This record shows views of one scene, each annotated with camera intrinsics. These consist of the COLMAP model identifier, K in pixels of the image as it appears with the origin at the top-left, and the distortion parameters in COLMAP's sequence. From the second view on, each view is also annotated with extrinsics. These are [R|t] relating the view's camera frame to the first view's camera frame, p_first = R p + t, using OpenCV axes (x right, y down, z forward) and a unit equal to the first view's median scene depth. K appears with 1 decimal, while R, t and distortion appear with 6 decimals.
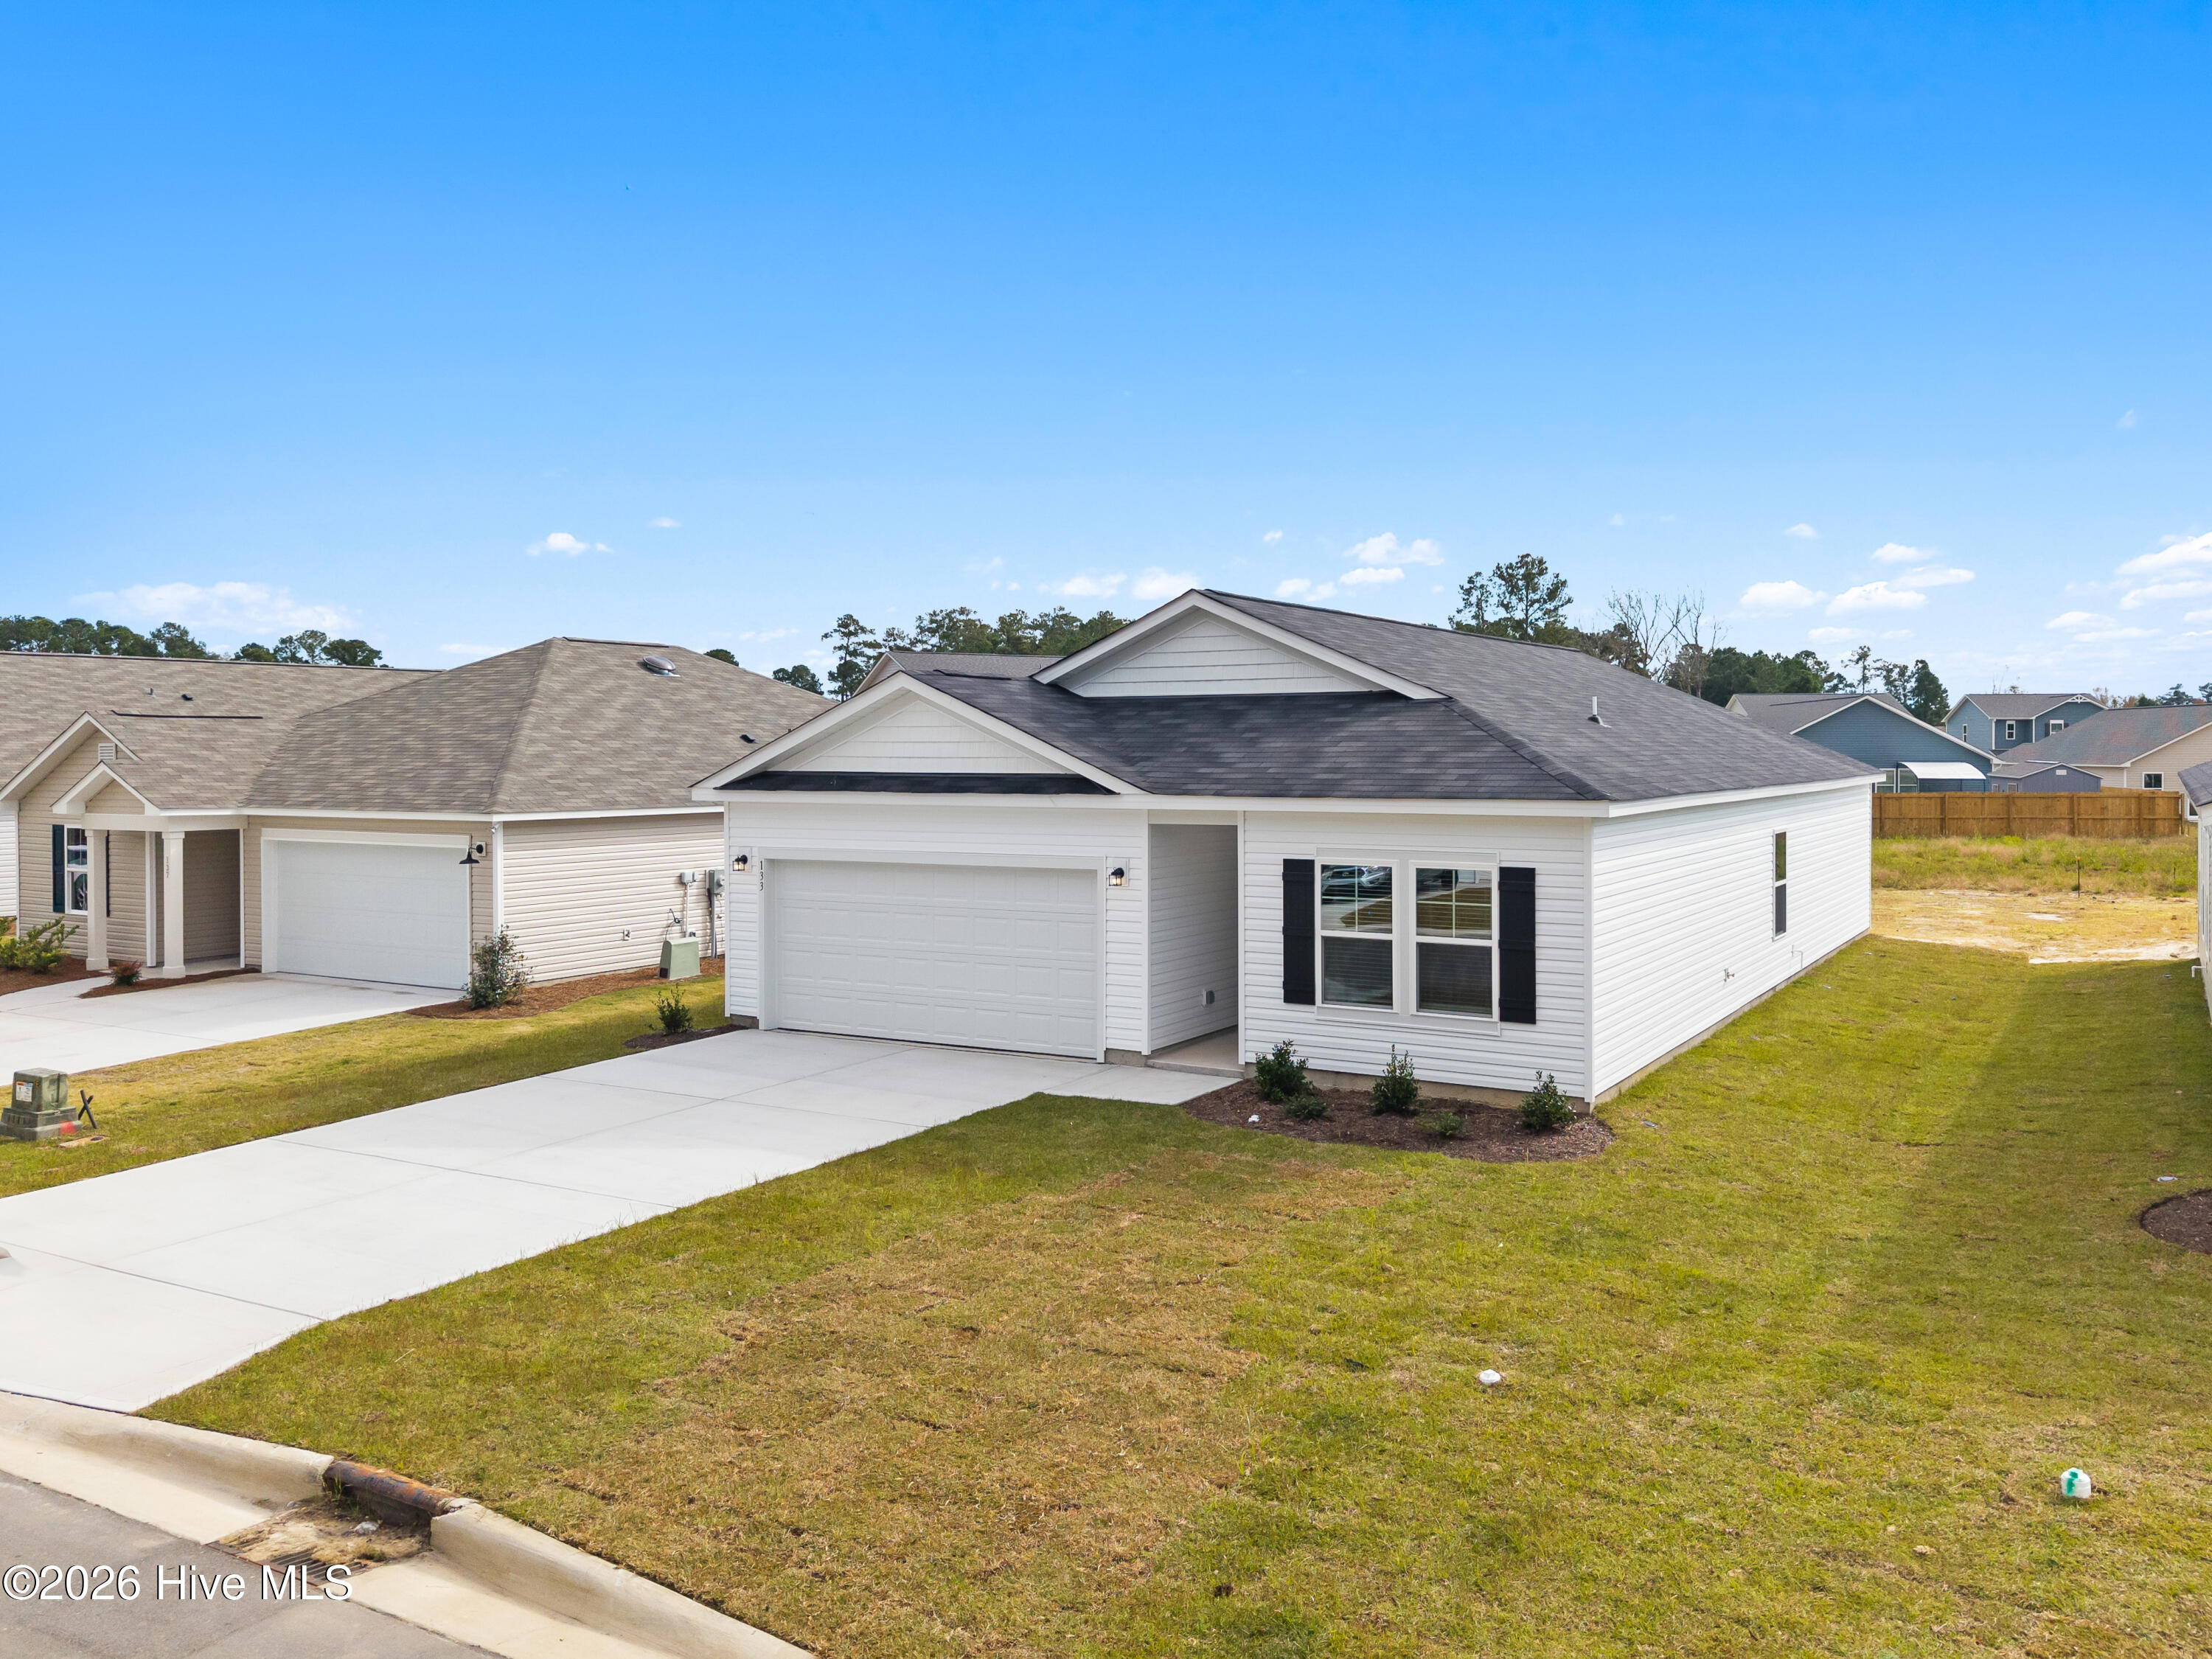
lens RADIAL K [[1689.7, 0, 1249.4], [0, 1689.7, 733.2], [0, 0, 1]] dist [0.003751, -0.000604]
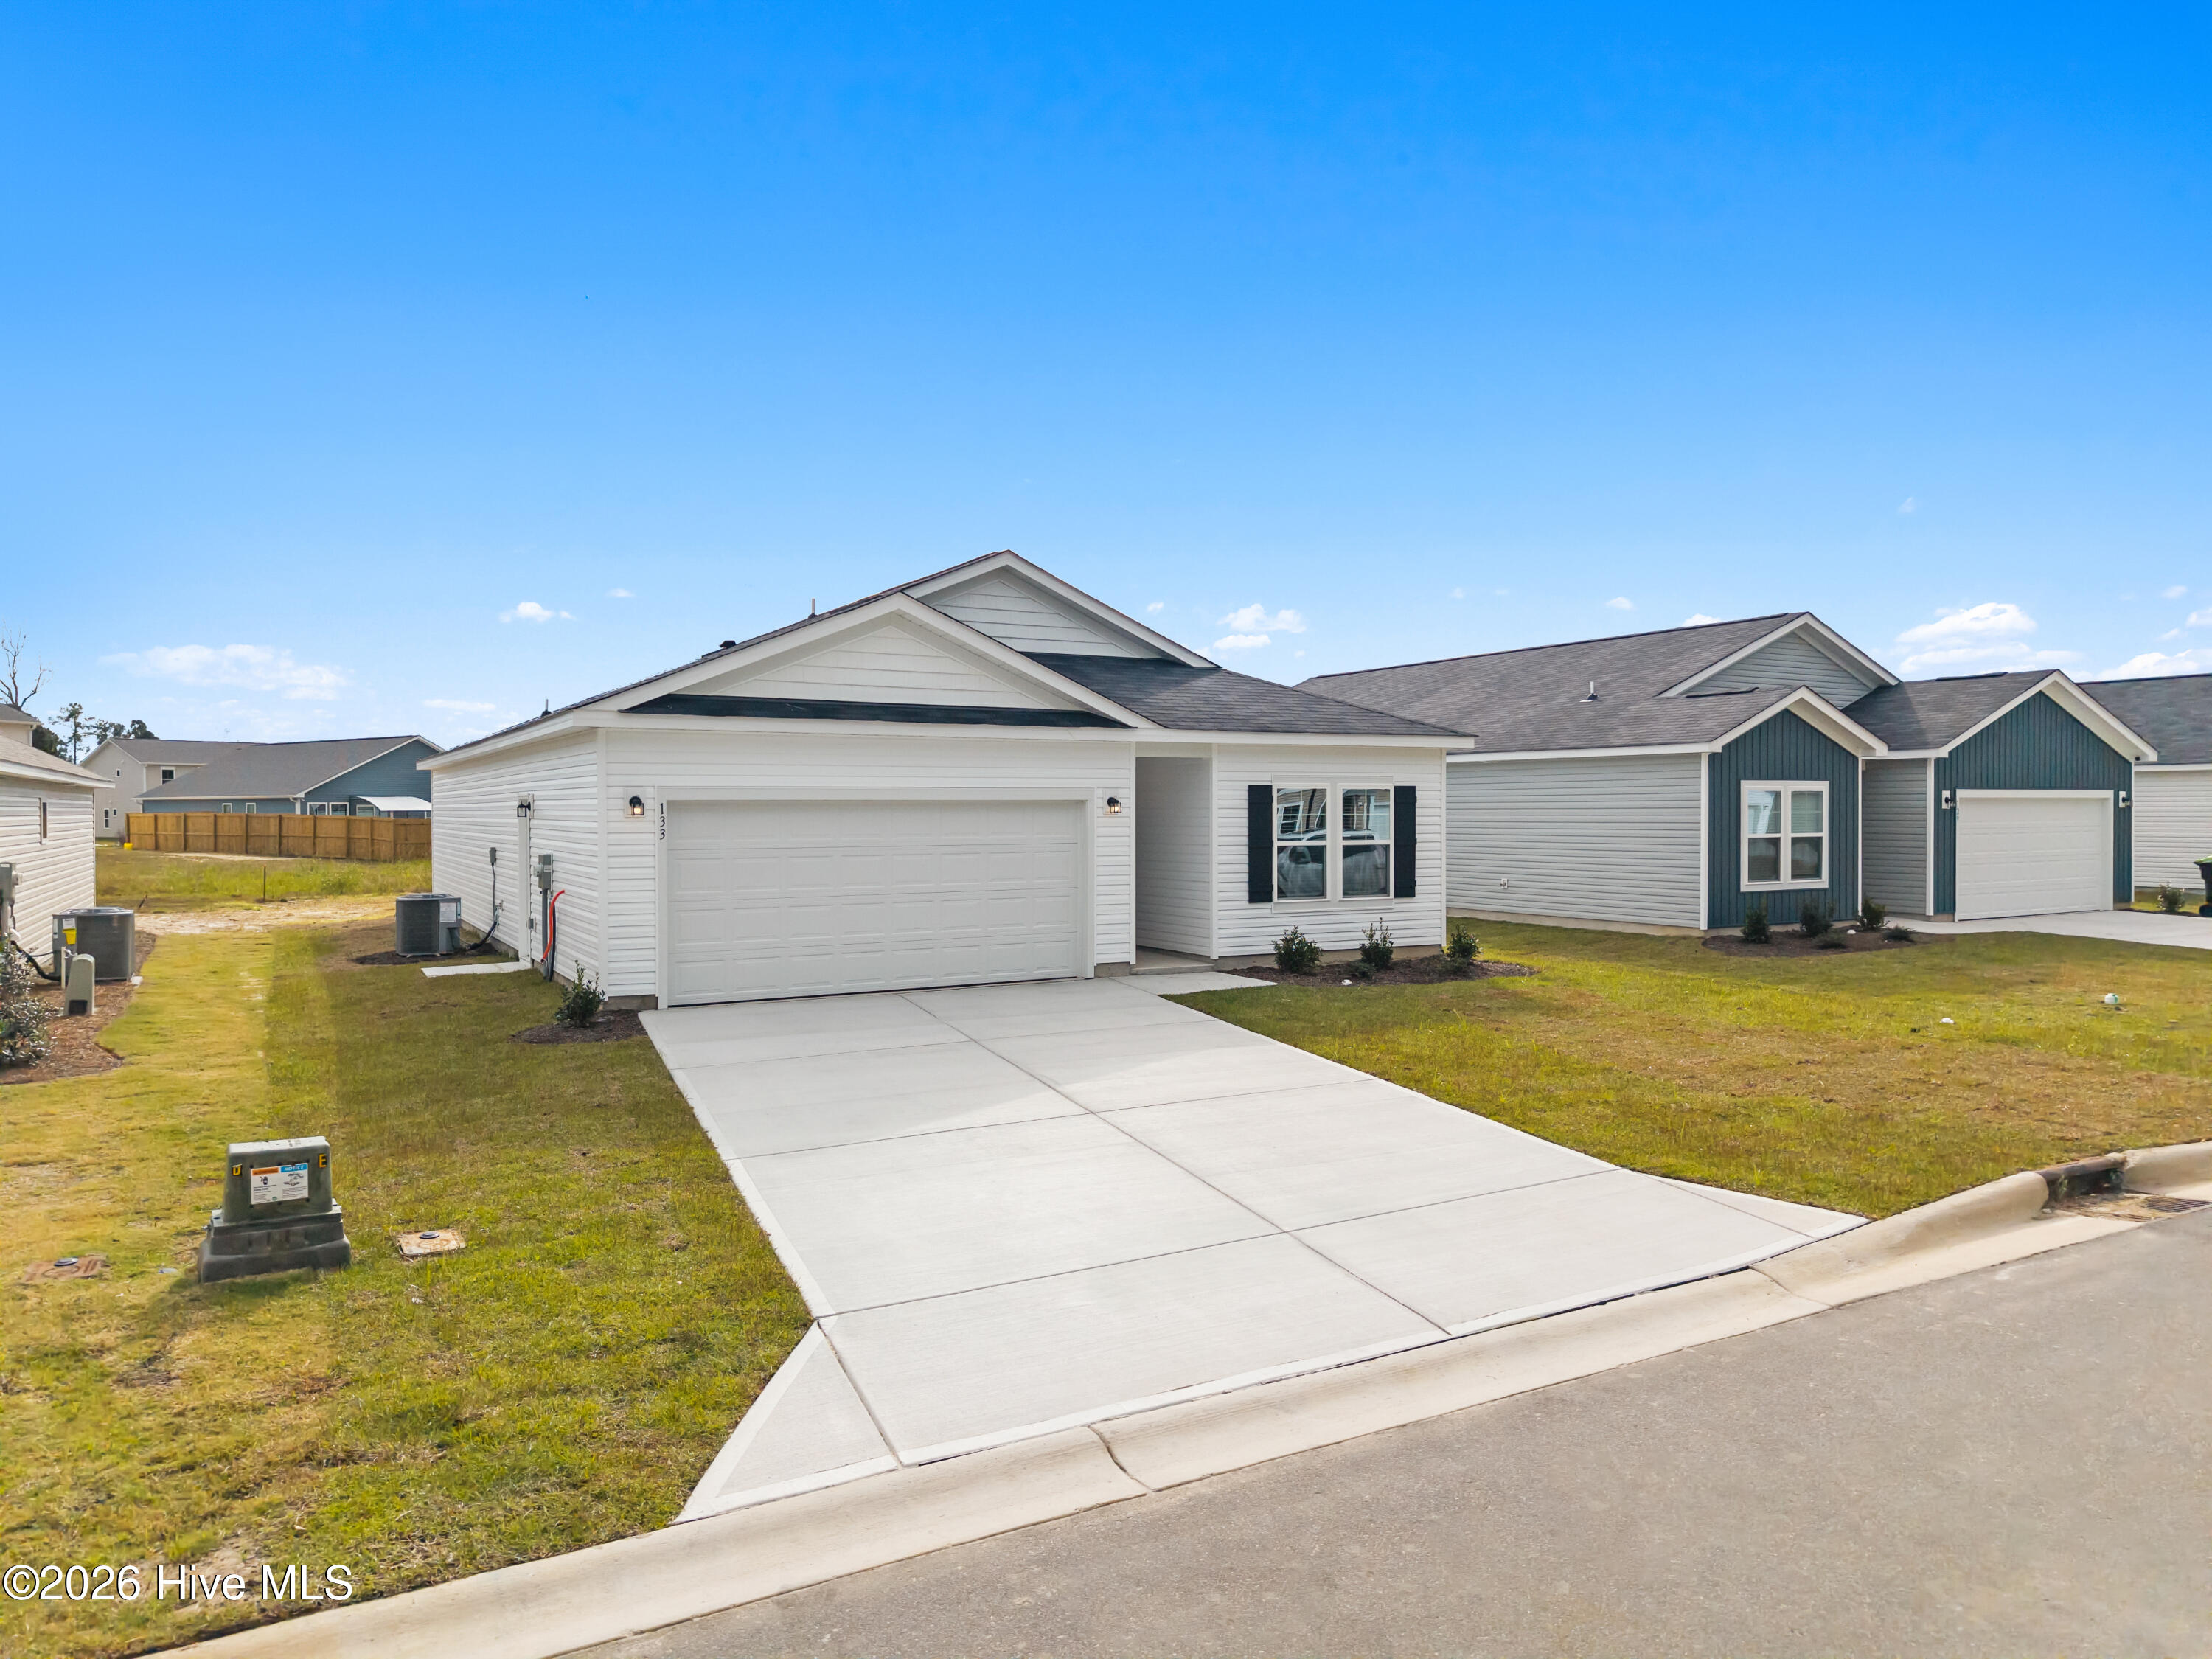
lens RADIAL K [[1488.3, 0, 1092.7], [0, 1488.3, 820.4], [0, 0, 1]] dist [0.005318, 0.000037]
pose [[0.533495, -0.004778, 0.845790, -0.933832], [-0.005736, 0.999941, 0.009266, 0.089814], [-0.845784, -0.009795, 0.533436, 0.519983]]
